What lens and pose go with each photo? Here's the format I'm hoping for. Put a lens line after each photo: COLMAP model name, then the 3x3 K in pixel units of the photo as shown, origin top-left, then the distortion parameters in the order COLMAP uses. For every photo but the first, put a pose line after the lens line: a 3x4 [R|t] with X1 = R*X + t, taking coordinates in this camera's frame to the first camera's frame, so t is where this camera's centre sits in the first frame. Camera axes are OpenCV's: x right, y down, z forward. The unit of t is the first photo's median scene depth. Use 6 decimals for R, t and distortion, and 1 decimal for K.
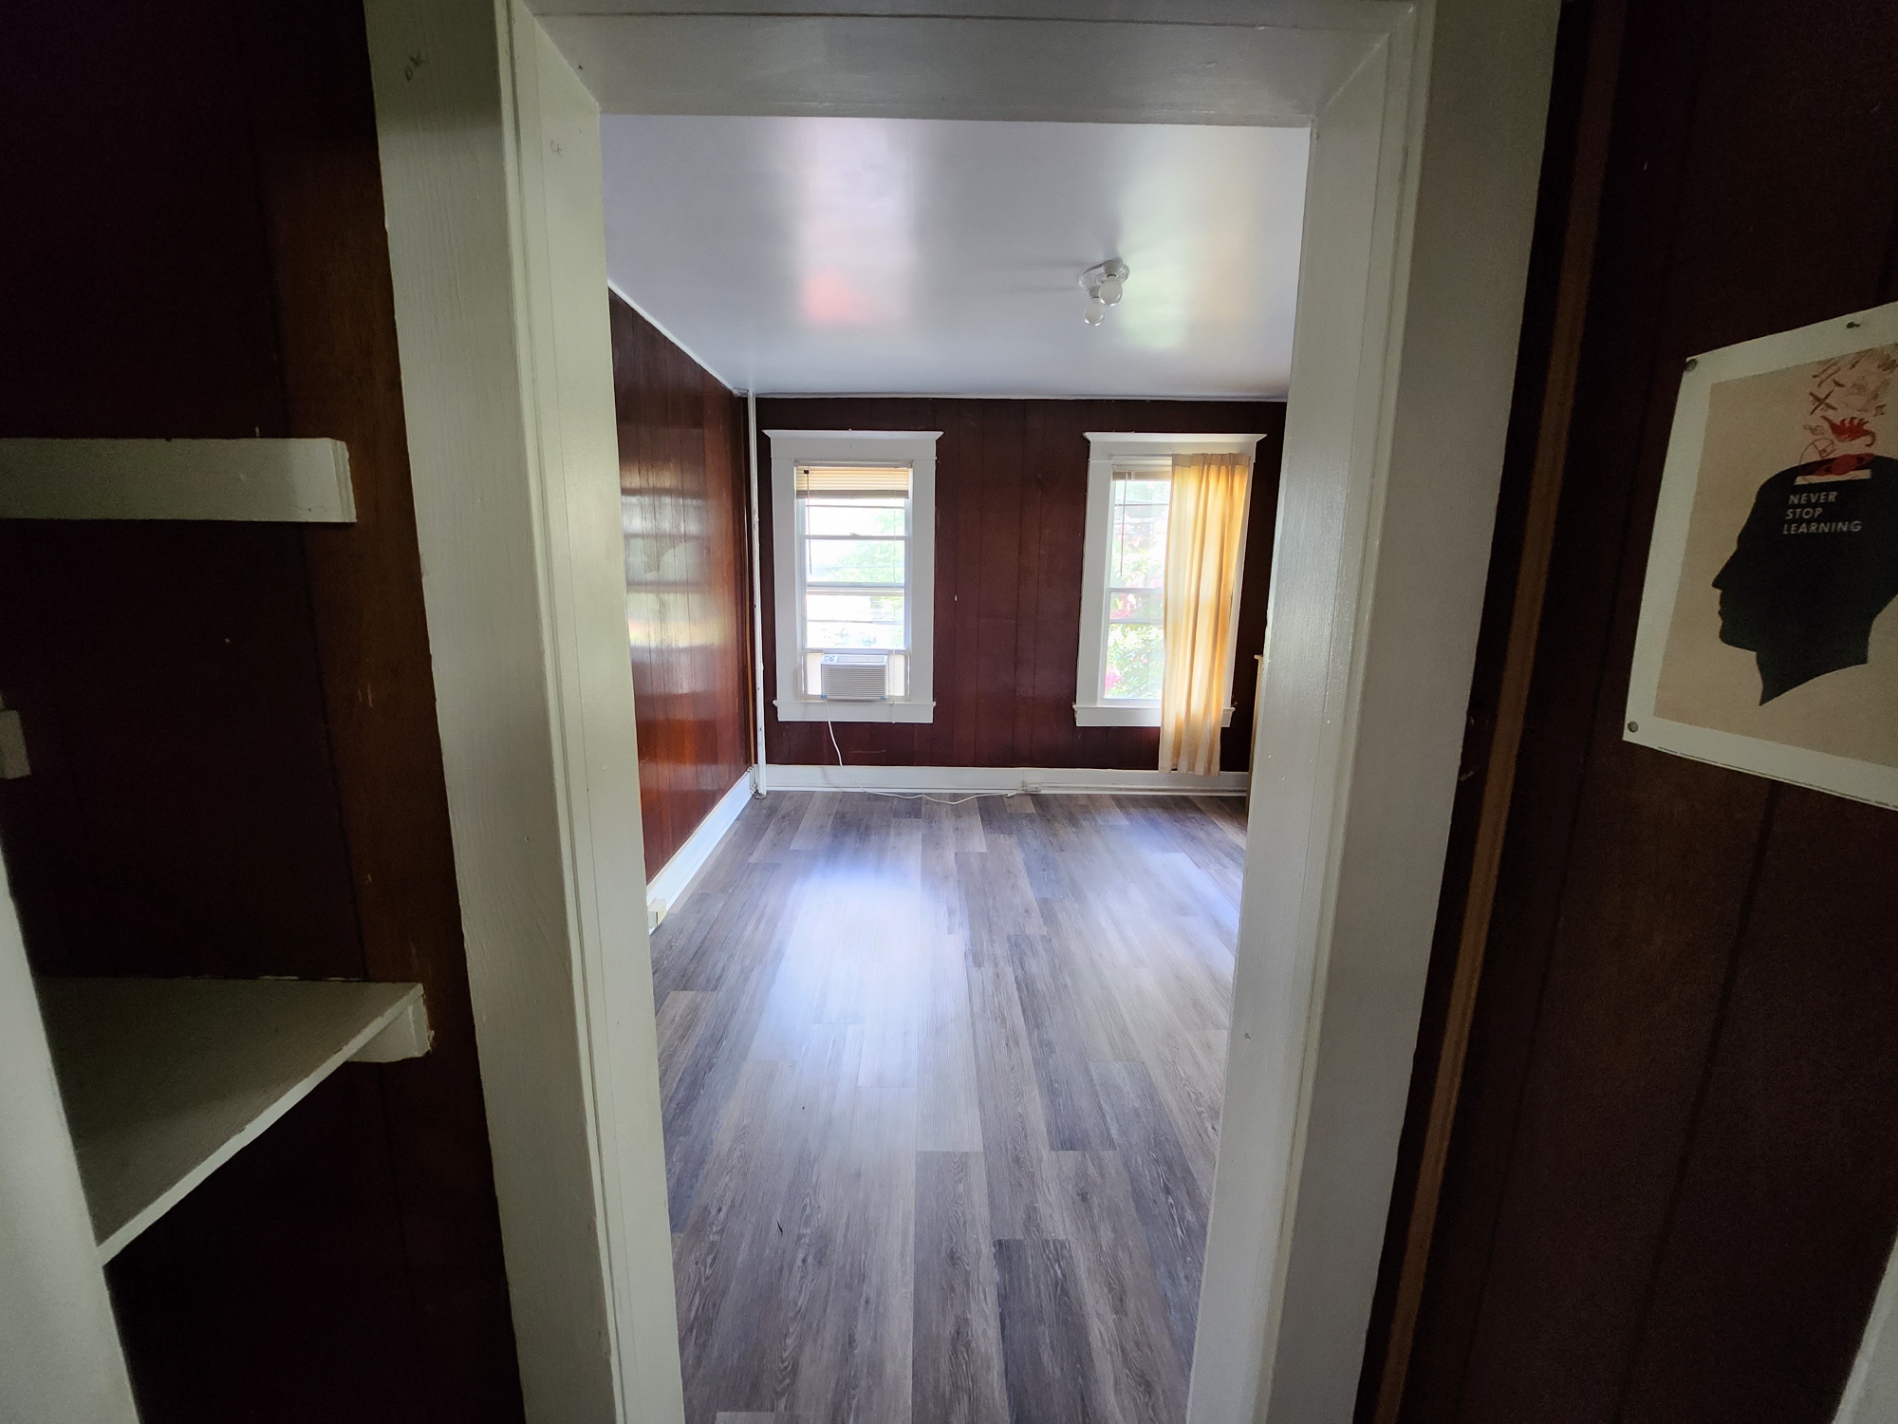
lens RADIAL K [[739.7, 0, 949.0], [0, 739.7, 712.0], [0, 0, 1]] dist [0.000929, 0.000014]
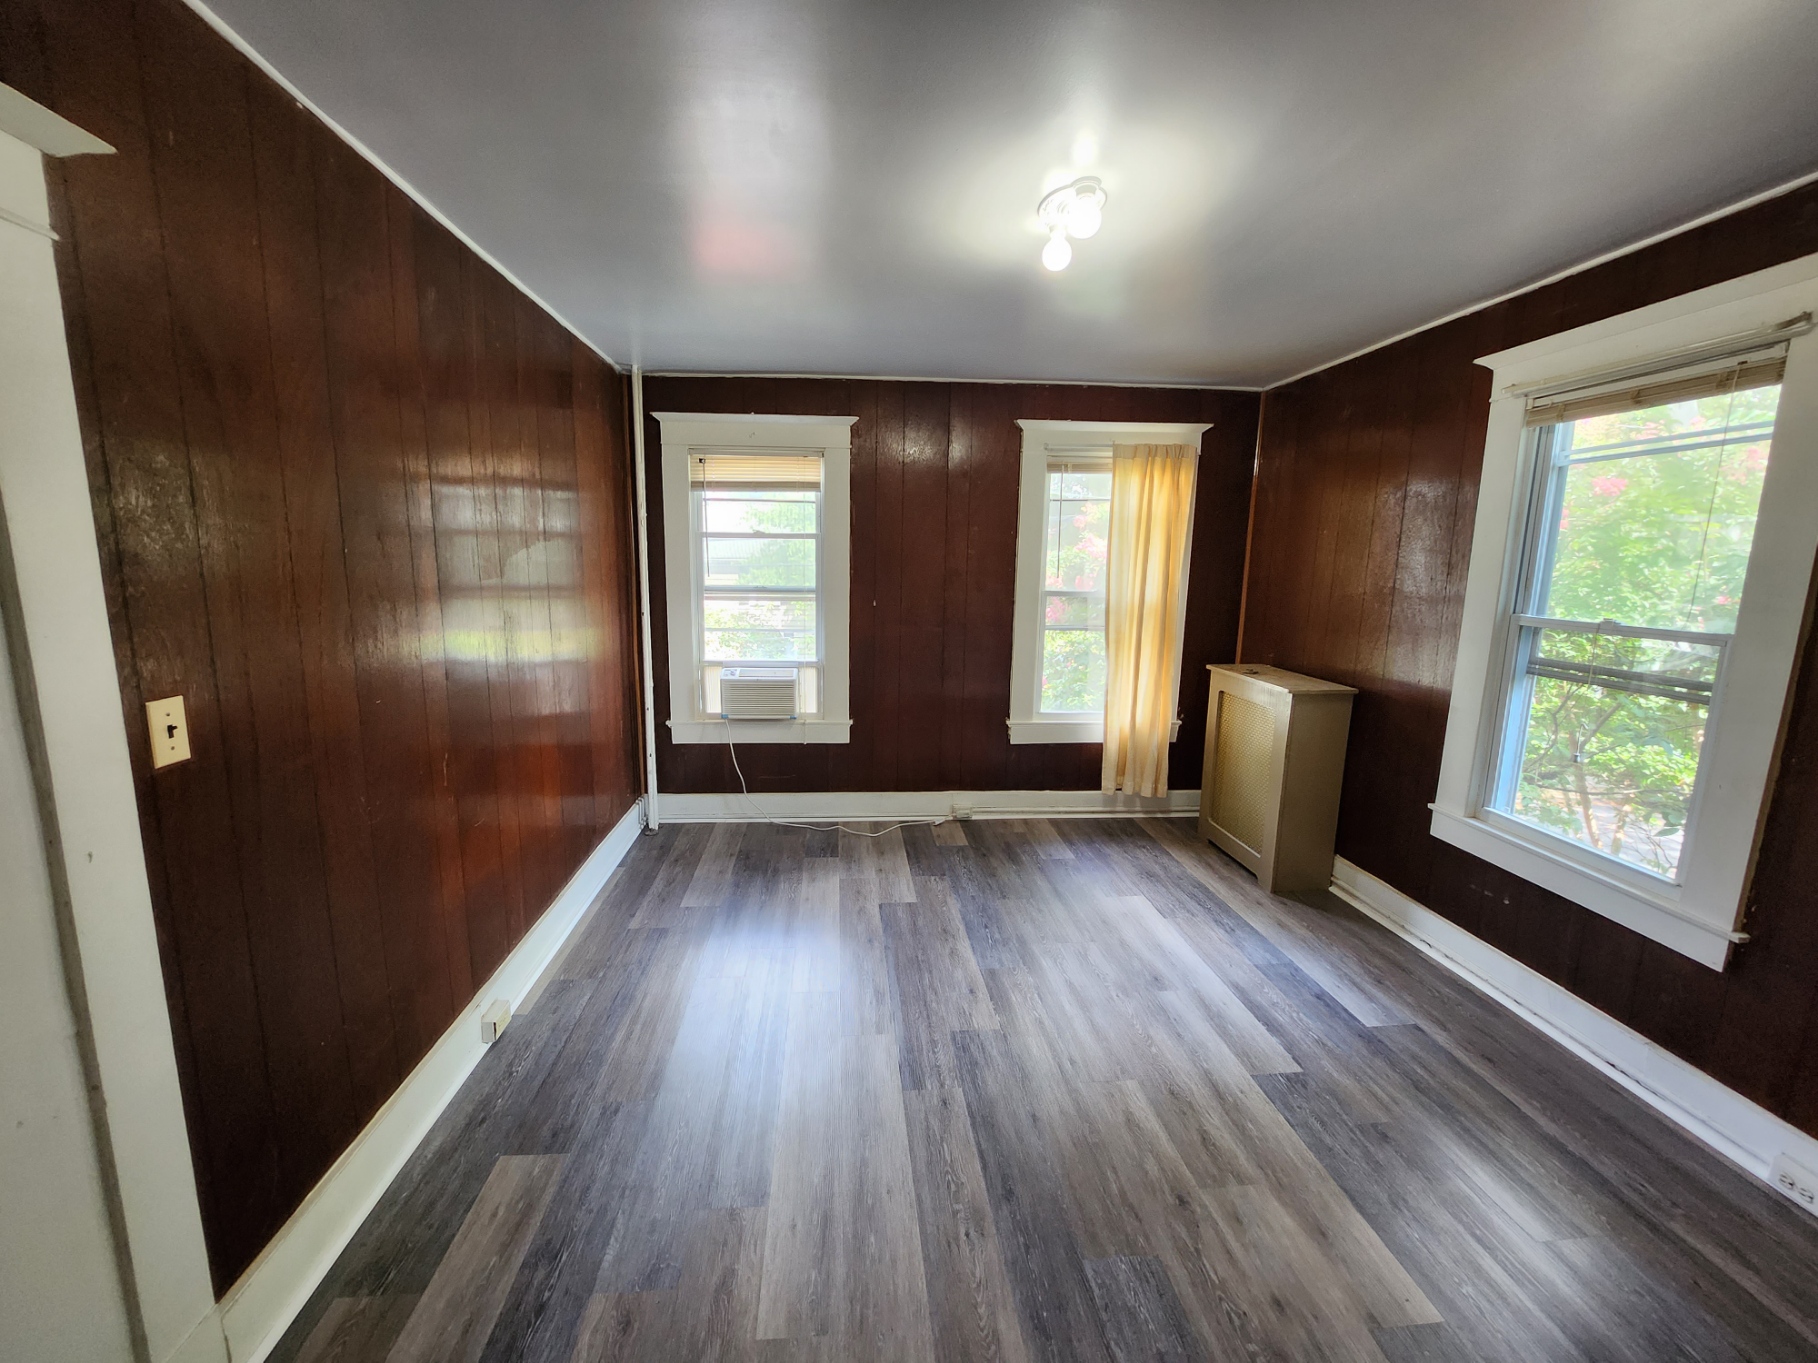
lens RADIAL K [[731.3, 0, 909.0], [0, 731.3, 681.5], [0, 0, 1]] dist [-0.029131, 0.000020]
pose [[0.997793, -0.011170, 0.065460, -0.008409], [0.013496, 0.999289, -0.035198, -0.029890], [-0.065021, 0.036003, 0.997234, 0.133983]]
